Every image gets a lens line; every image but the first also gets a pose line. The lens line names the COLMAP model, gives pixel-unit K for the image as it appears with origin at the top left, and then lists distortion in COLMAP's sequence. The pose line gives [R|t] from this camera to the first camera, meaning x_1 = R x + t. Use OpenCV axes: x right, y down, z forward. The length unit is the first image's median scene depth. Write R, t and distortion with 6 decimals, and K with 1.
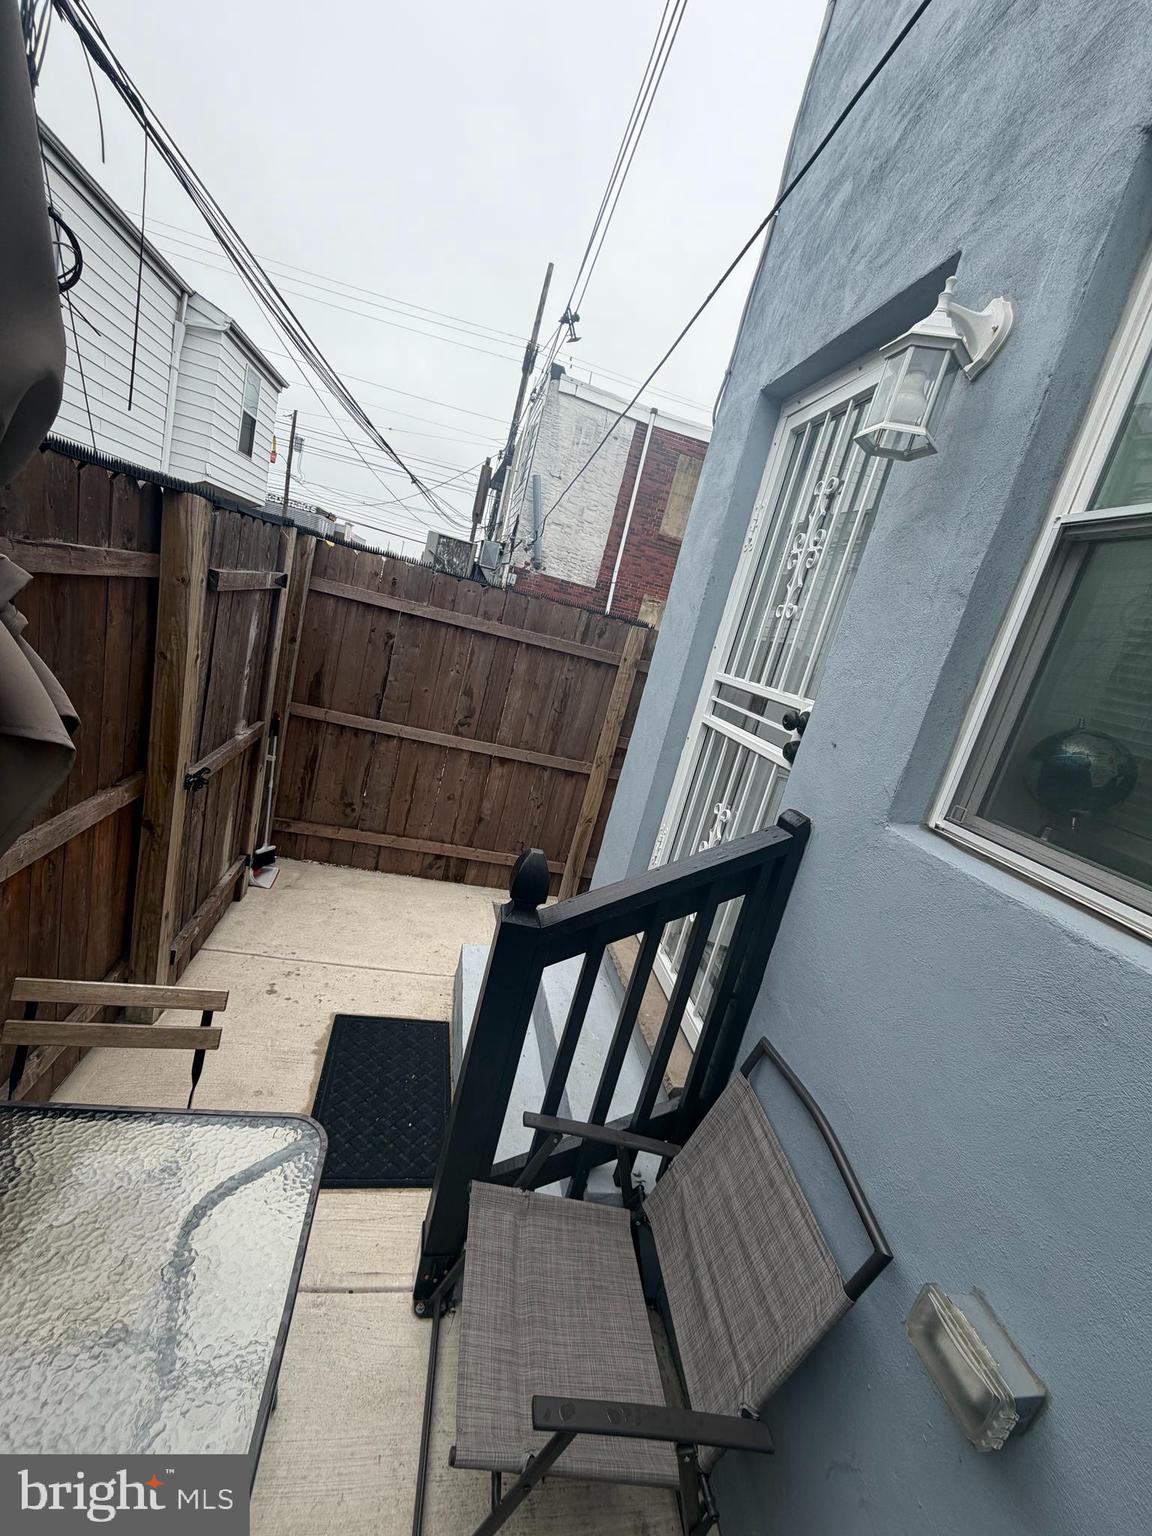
lens RADIAL K [[617.3, 0, 576.2], [0, 617.3, 764.5], [0, 0, 1]] dist [-0.000479, 0.000755]
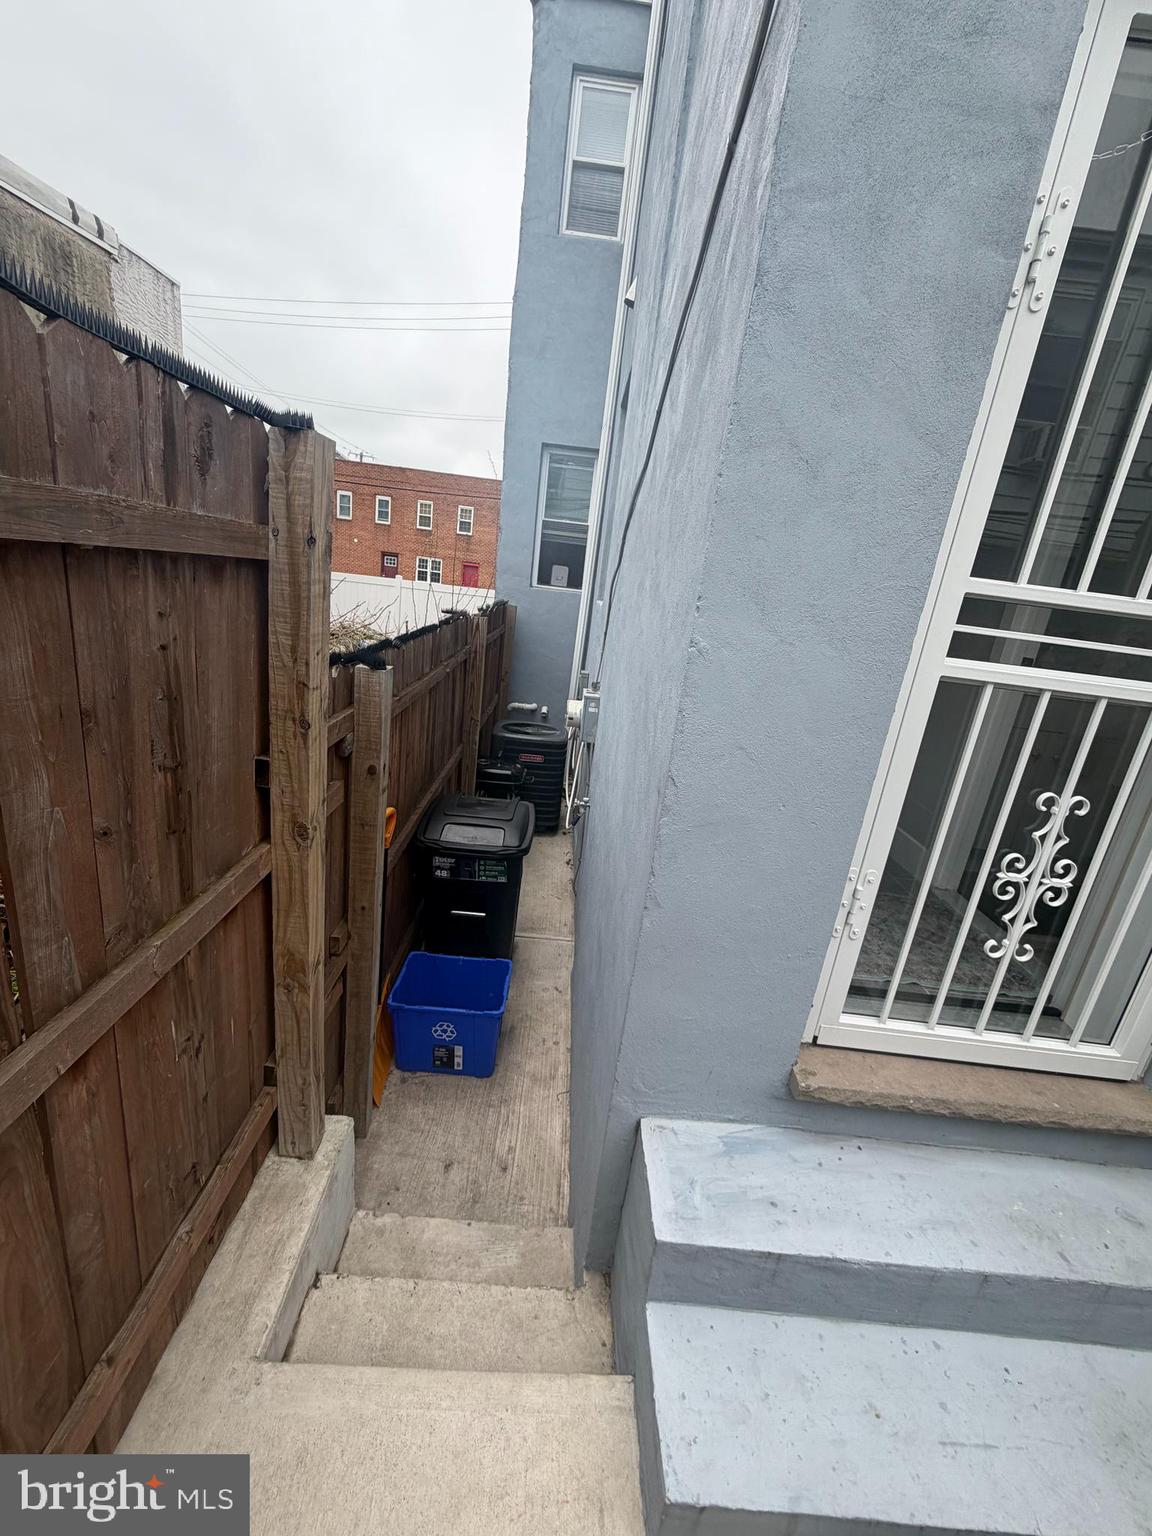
lens RADIAL K [[617.3, 0, 569.5], [0, 617.3, 768.5], [0, 0, 1]] dist [-0.000479, 0.000755]
pose [[0.226367, -0.486427, 0.843888, -0.415920], [0.152180, 0.873399, 0.462617, -0.338455], [-0.962081, 0.023701, 0.271733, 1.334149]]
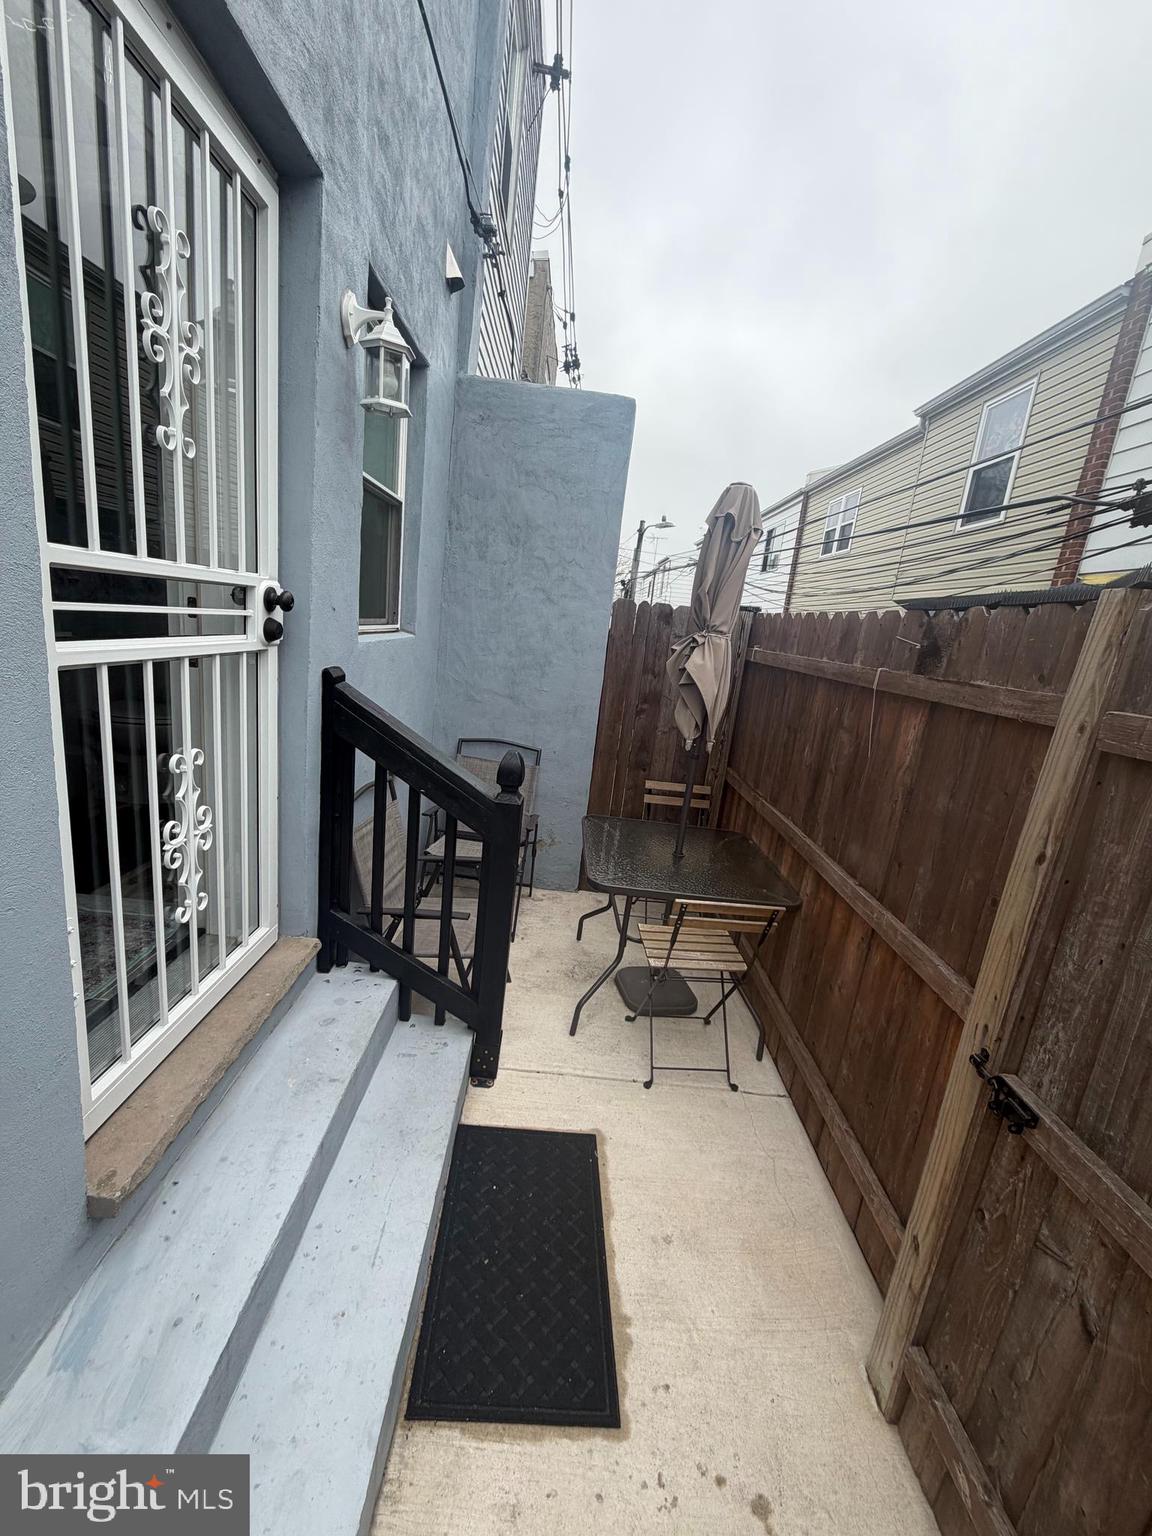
lens RADIAL K [[617.3, 0, 571.5], [0, 617.3, 764.4], [0, 0, 1]] dist [-0.000479, 0.000755]
pose [[-0.921232, -0.378014, 0.091852, -0.220363], [-0.296215, 0.834696, 0.464262, -0.365799], [-0.252166, 0.400485, -0.880922, 1.511958]]
